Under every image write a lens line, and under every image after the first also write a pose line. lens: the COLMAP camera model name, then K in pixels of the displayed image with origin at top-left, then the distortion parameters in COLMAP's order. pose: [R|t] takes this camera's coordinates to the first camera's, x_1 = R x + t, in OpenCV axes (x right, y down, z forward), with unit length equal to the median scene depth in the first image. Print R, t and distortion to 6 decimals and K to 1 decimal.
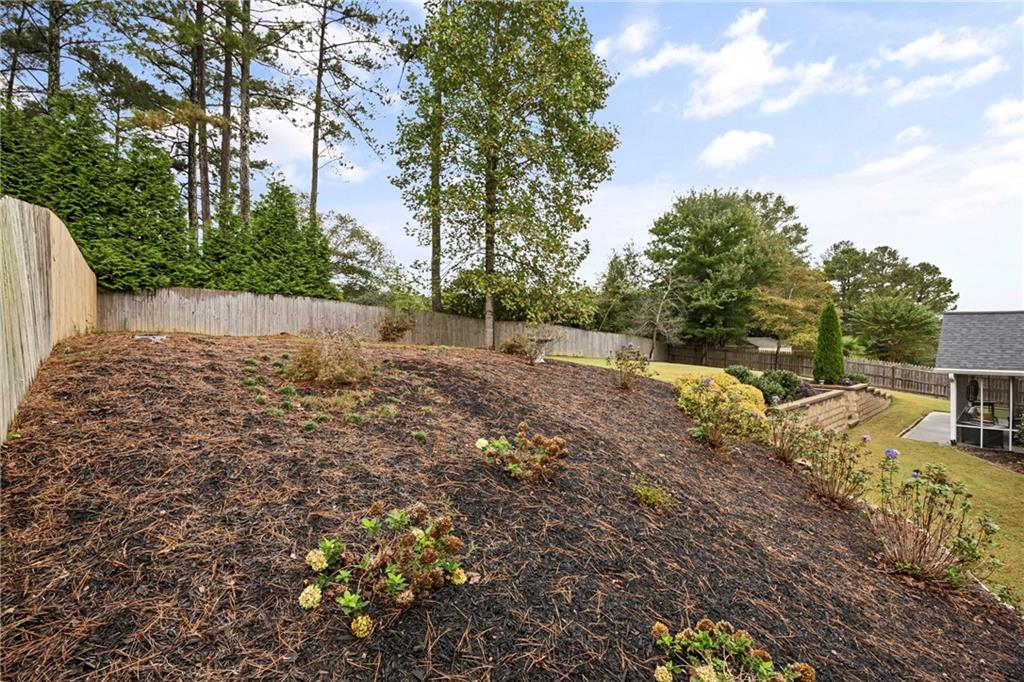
lens RADIAL K [[420.6, 0, 509.7], [0, 420.6, 341.0], [0, 0, 1]] dist [-0.008586, 0.000463]
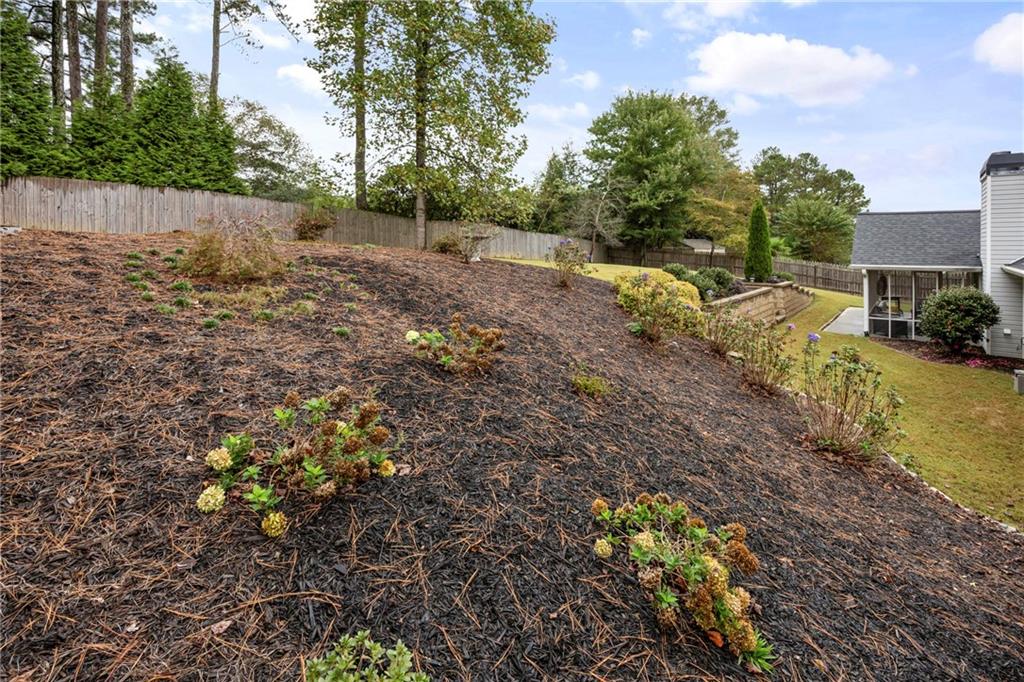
lens RADIAL K [[456.7, 0, 513.4], [0, 456.7, 340.9], [0, 0, 1]] dist [-0.007956, -0.000182]
pose [[0.990091, -0.006613, 0.140270, 0.011814], [0.006867, 0.999976, -0.001328, 0.247138], [-0.140258, 0.002278, 0.990112, -0.018806]]
